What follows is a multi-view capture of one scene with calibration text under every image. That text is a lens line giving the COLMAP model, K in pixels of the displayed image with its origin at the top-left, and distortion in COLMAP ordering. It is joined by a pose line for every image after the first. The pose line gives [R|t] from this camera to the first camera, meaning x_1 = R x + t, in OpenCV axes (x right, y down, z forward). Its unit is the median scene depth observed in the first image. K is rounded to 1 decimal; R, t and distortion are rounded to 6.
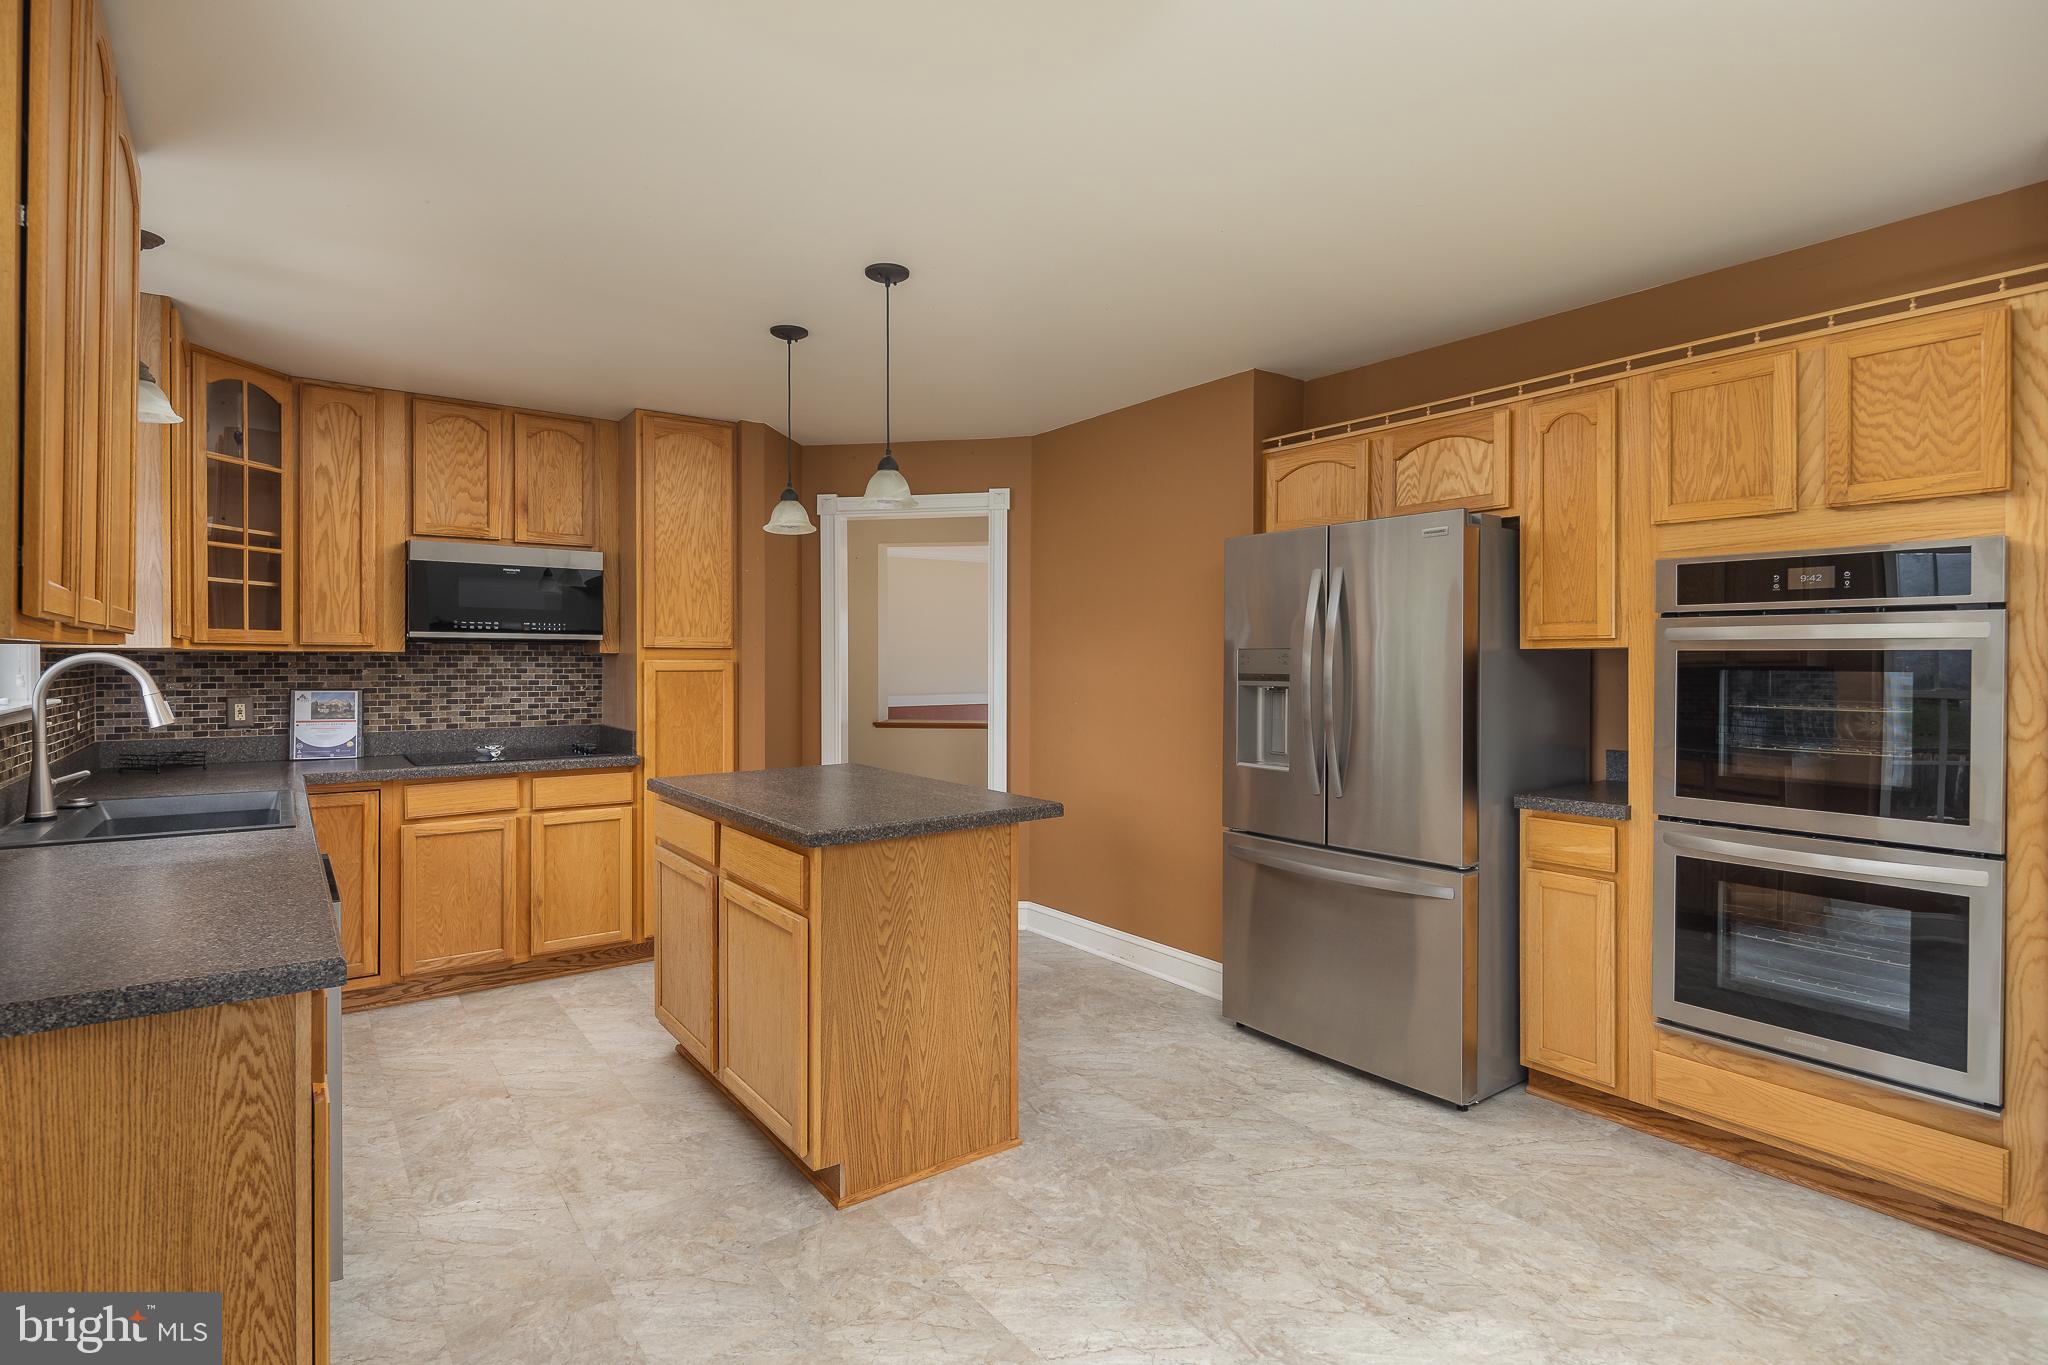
lens RADIAL K [[1004.2, 0, 1019.7], [0, 1004.2, 663.2], [0, 0, 1]] dist [0.003662, -0.001884]
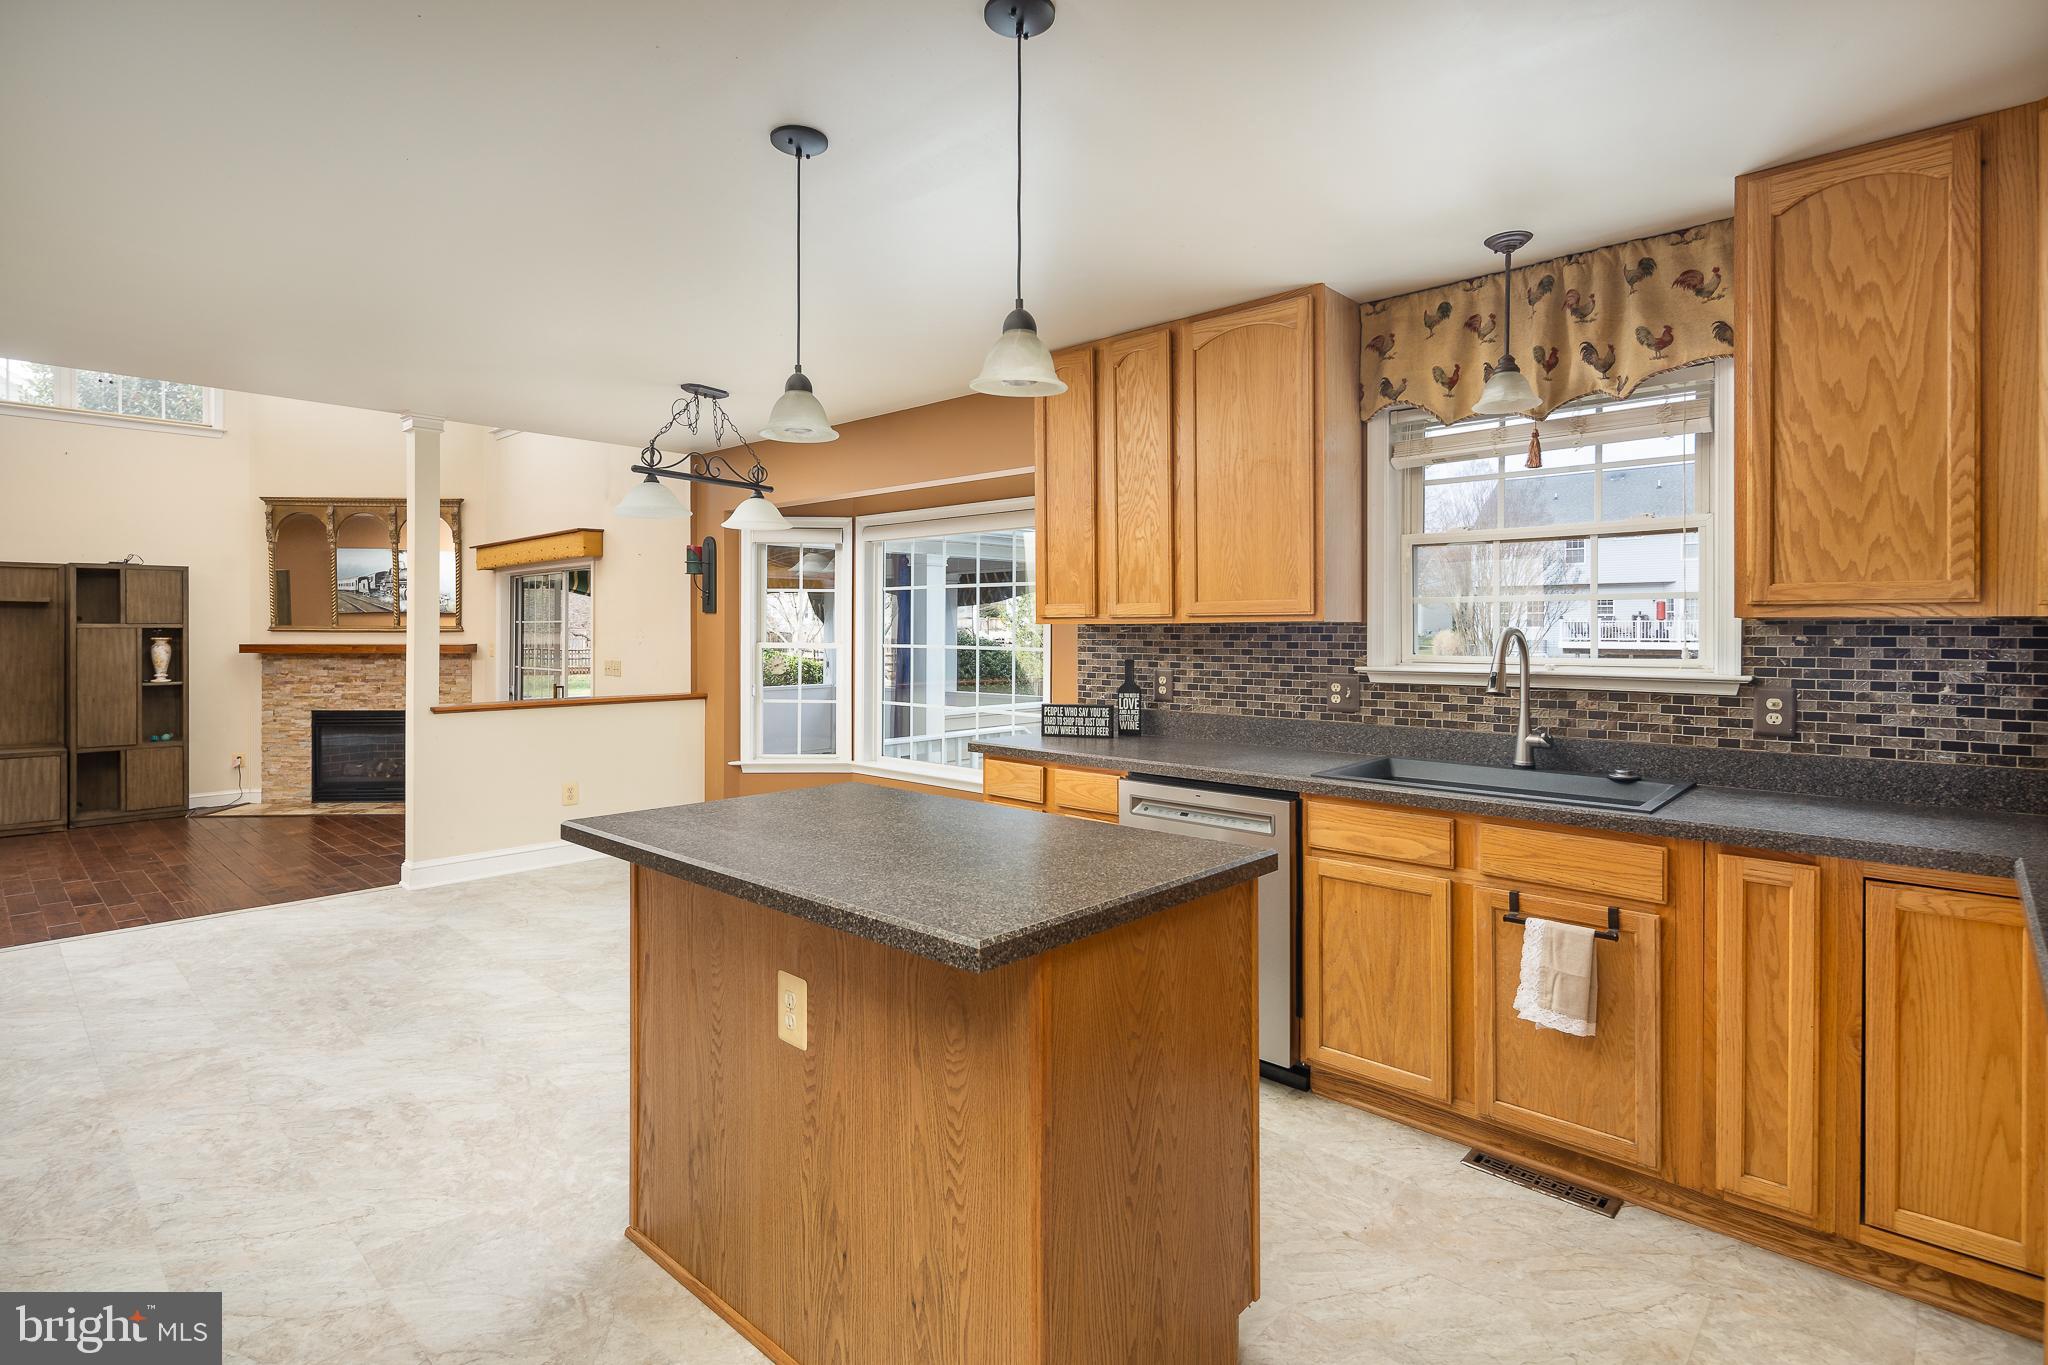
lens RADIAL K [[1004.2, 0, 1013.1], [0, 1004.2, 633.2], [0, 0, 1]] dist [0.003662, -0.001884]
pose [[-0.984203, -0.001864, -0.177034, -0.121247], [-0.003162, 0.999970, 0.007048, -0.005627], [0.177015, 0.007496, -0.984180, 1.401420]]
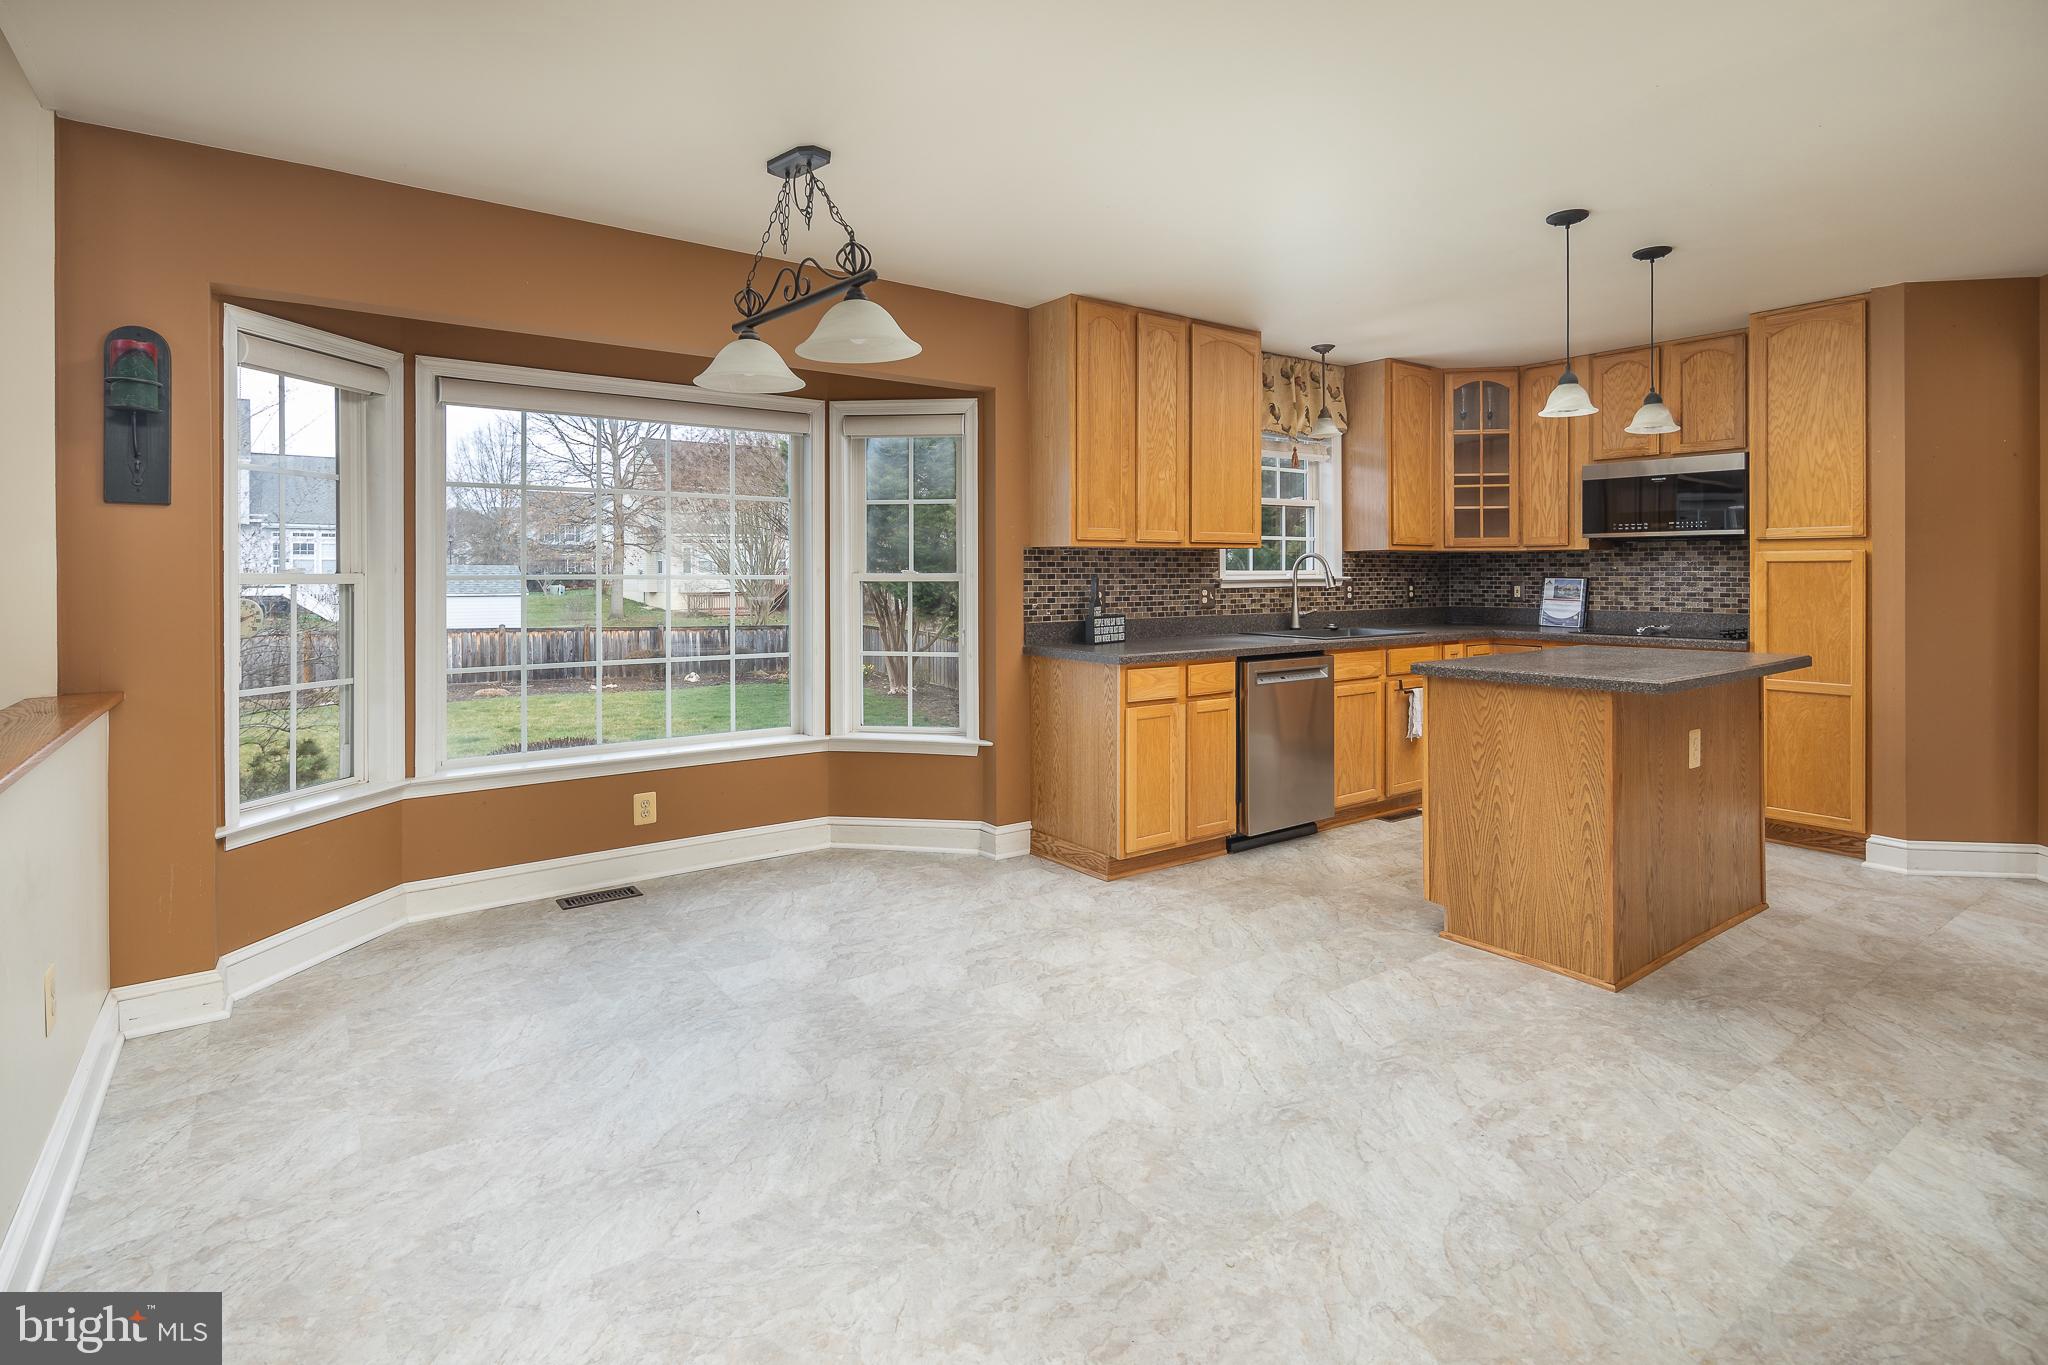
lens RADIAL K [[1004.2, 0, 1014.7], [0, 1004.2, 582.2], [0, 0, 1]] dist [0.003662, -0.001884]
pose [[-0.008684, 0.008501, -0.999926, 0.820592], [-0.000351, 0.999964, 0.008505, 0.024298], [0.999962, 0.000425, -0.008680, 0.279563]]
